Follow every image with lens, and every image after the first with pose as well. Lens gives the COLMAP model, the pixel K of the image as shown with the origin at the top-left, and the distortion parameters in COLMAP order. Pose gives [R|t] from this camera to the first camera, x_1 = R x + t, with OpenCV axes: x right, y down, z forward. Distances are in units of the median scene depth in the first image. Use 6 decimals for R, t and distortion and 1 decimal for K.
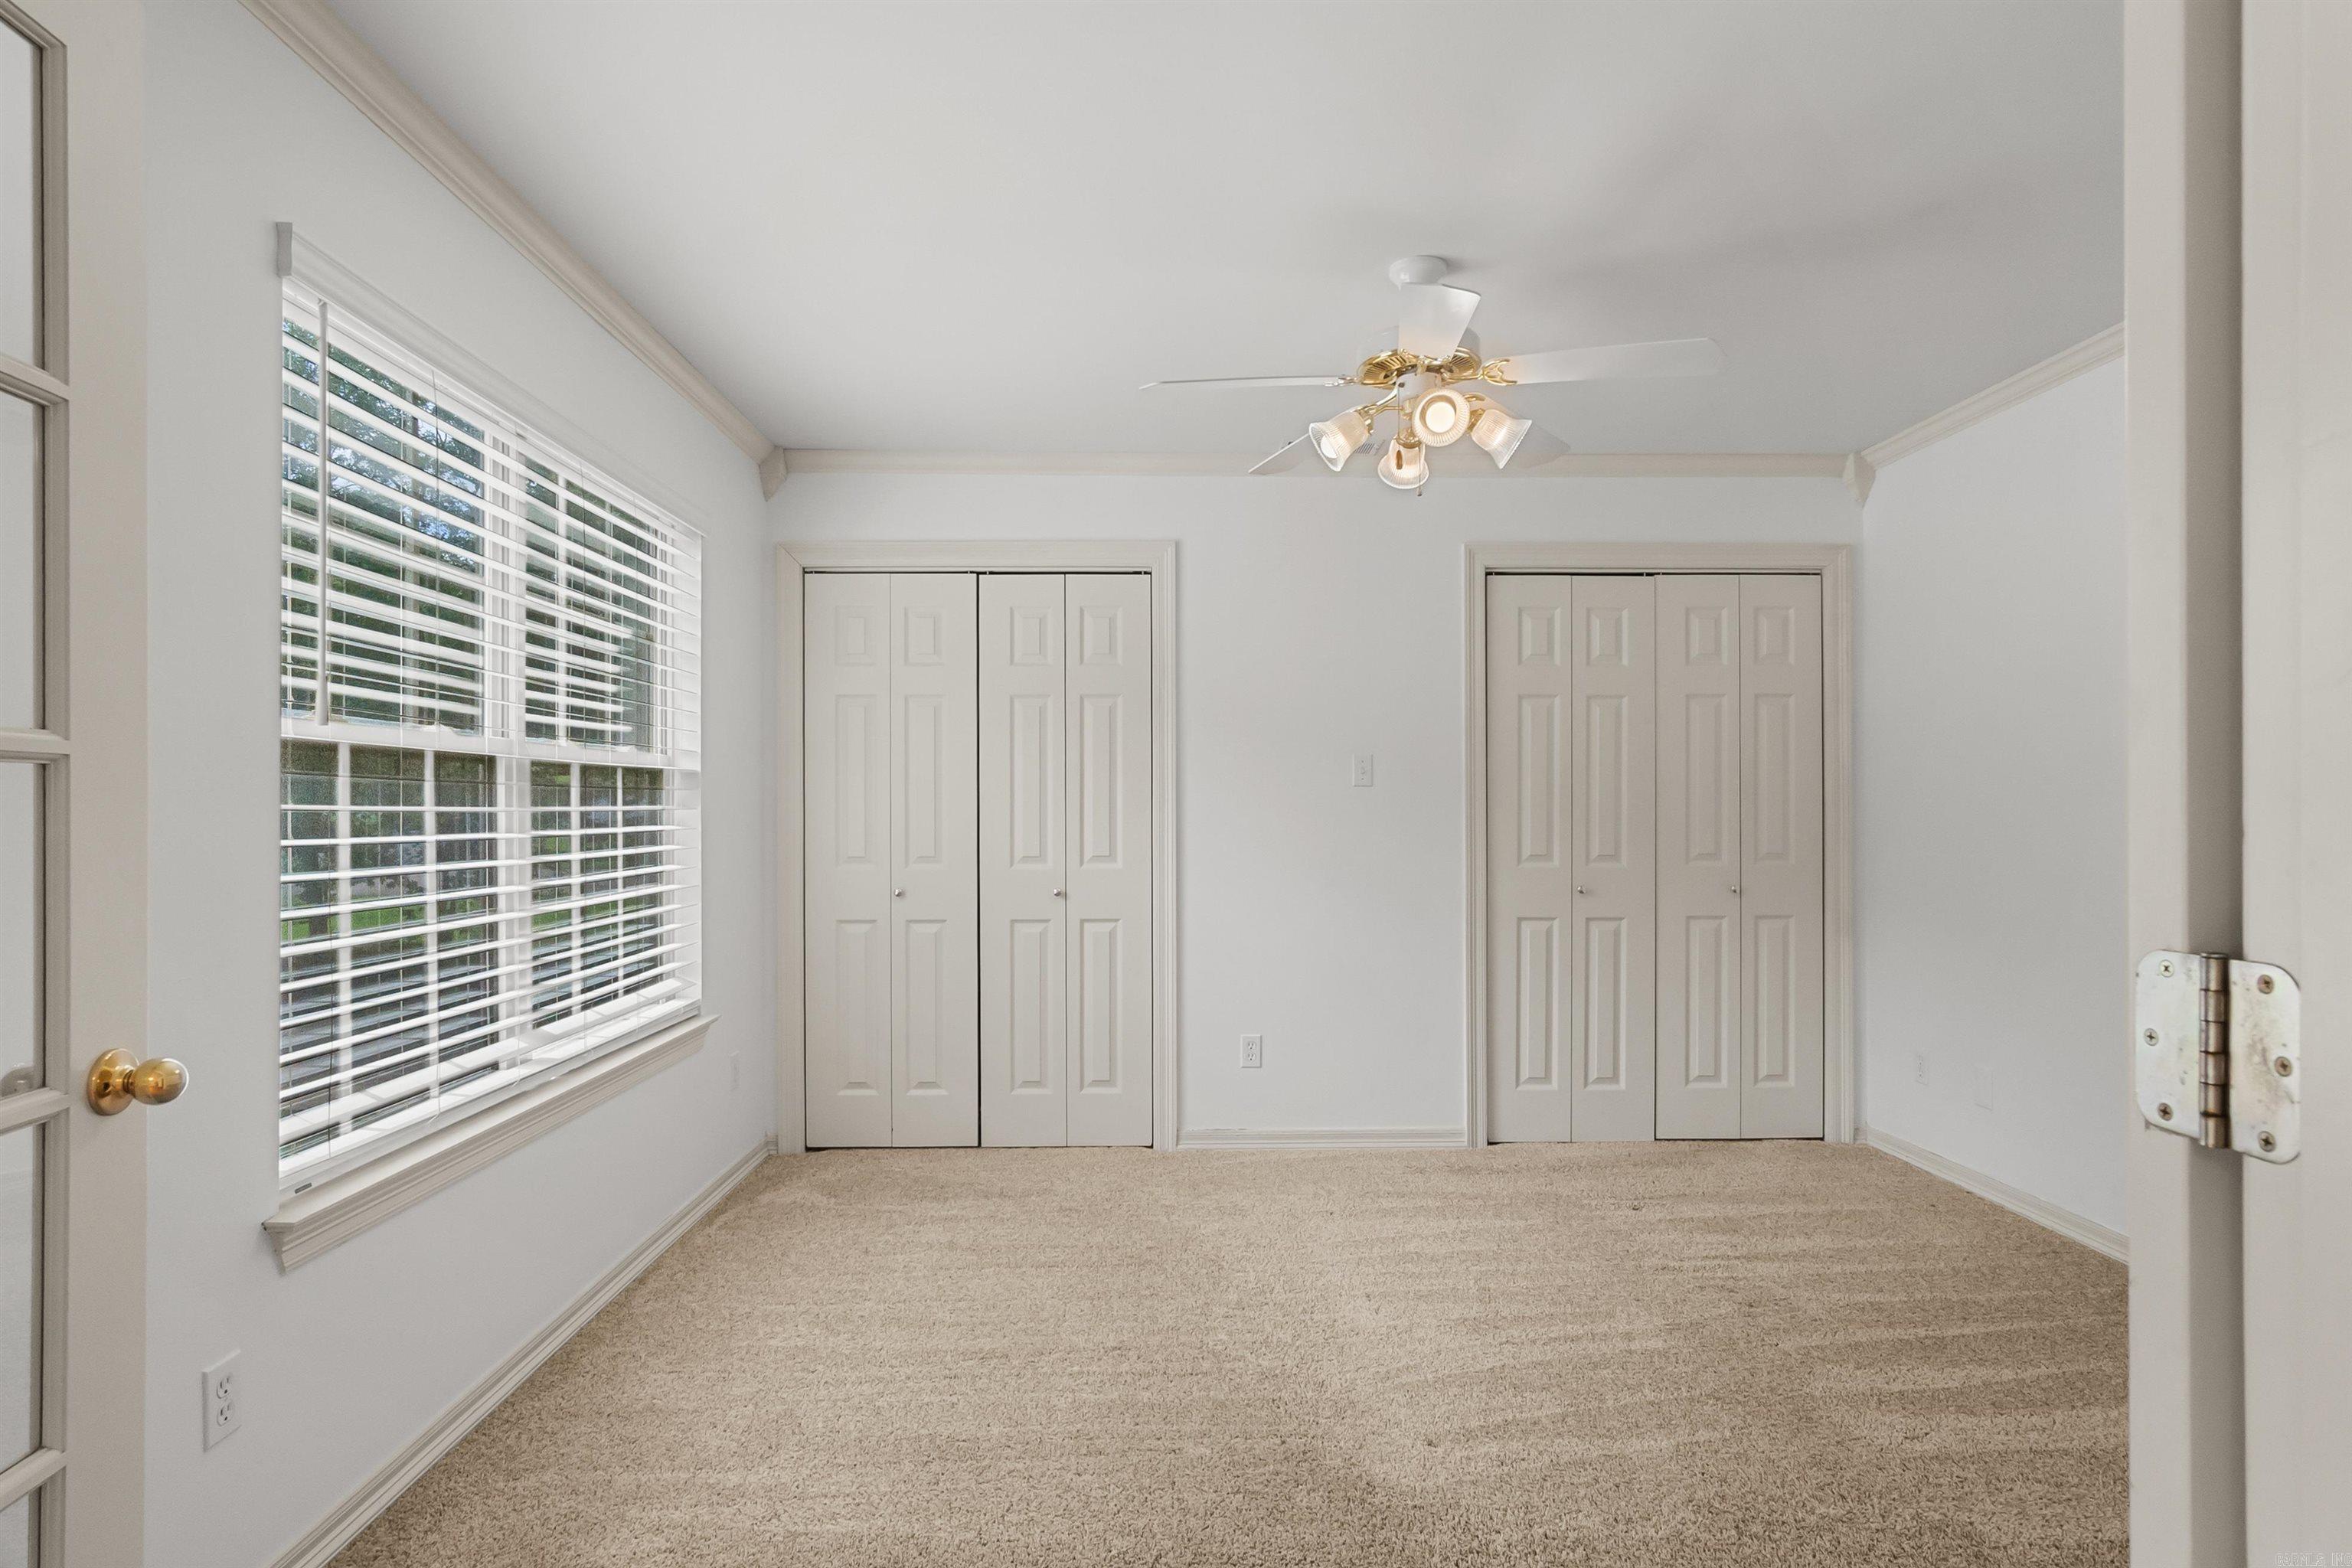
lens RADIAL K [[1245.2, 0, 1178.5], [0, 1245.2, 791.6], [0, 0, 1]] dist [-0.014775, 0.011306]
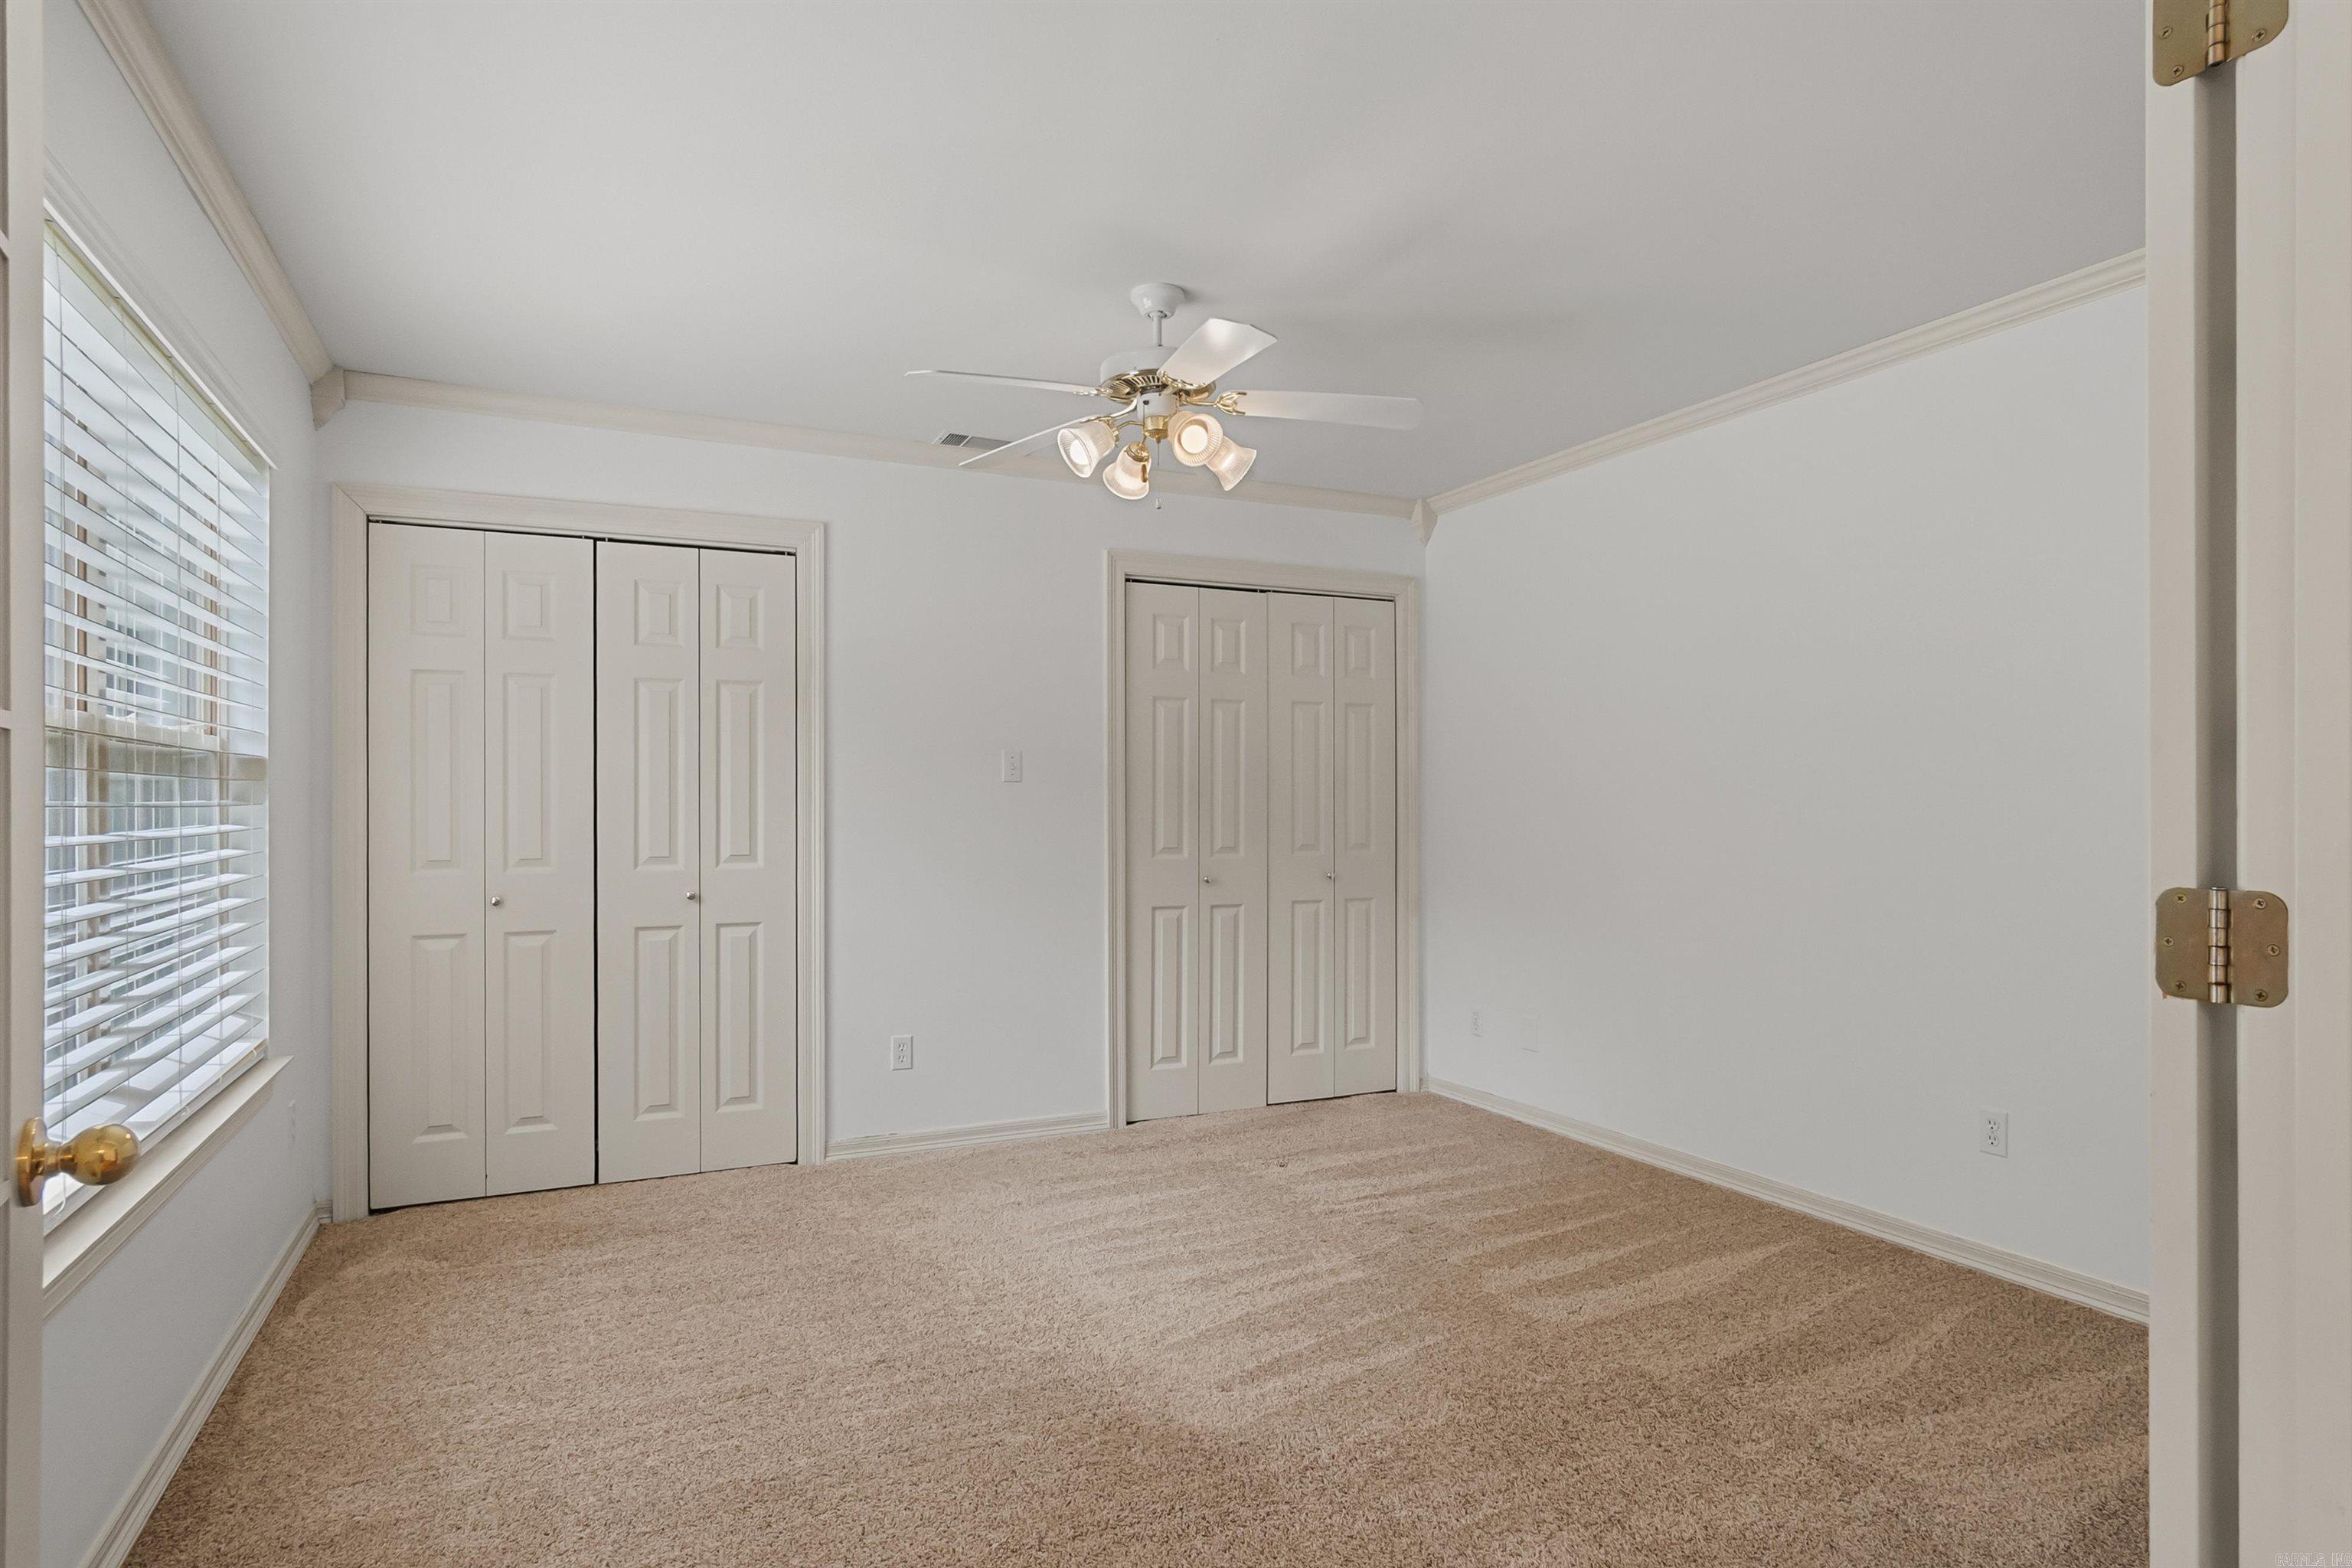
lens RADIAL K [[1270.2, 0, 1186.9], [0, 1270.2, 785.0], [0, 0, 1]] dist [-0.012379, 0.008663]
pose [[0.913516, 0.006484, 0.406752, -0.173134], [-0.005710, 0.999979, -0.003116, 0.000745], [-0.406763, 0.000524, 0.913533, 0.001191]]
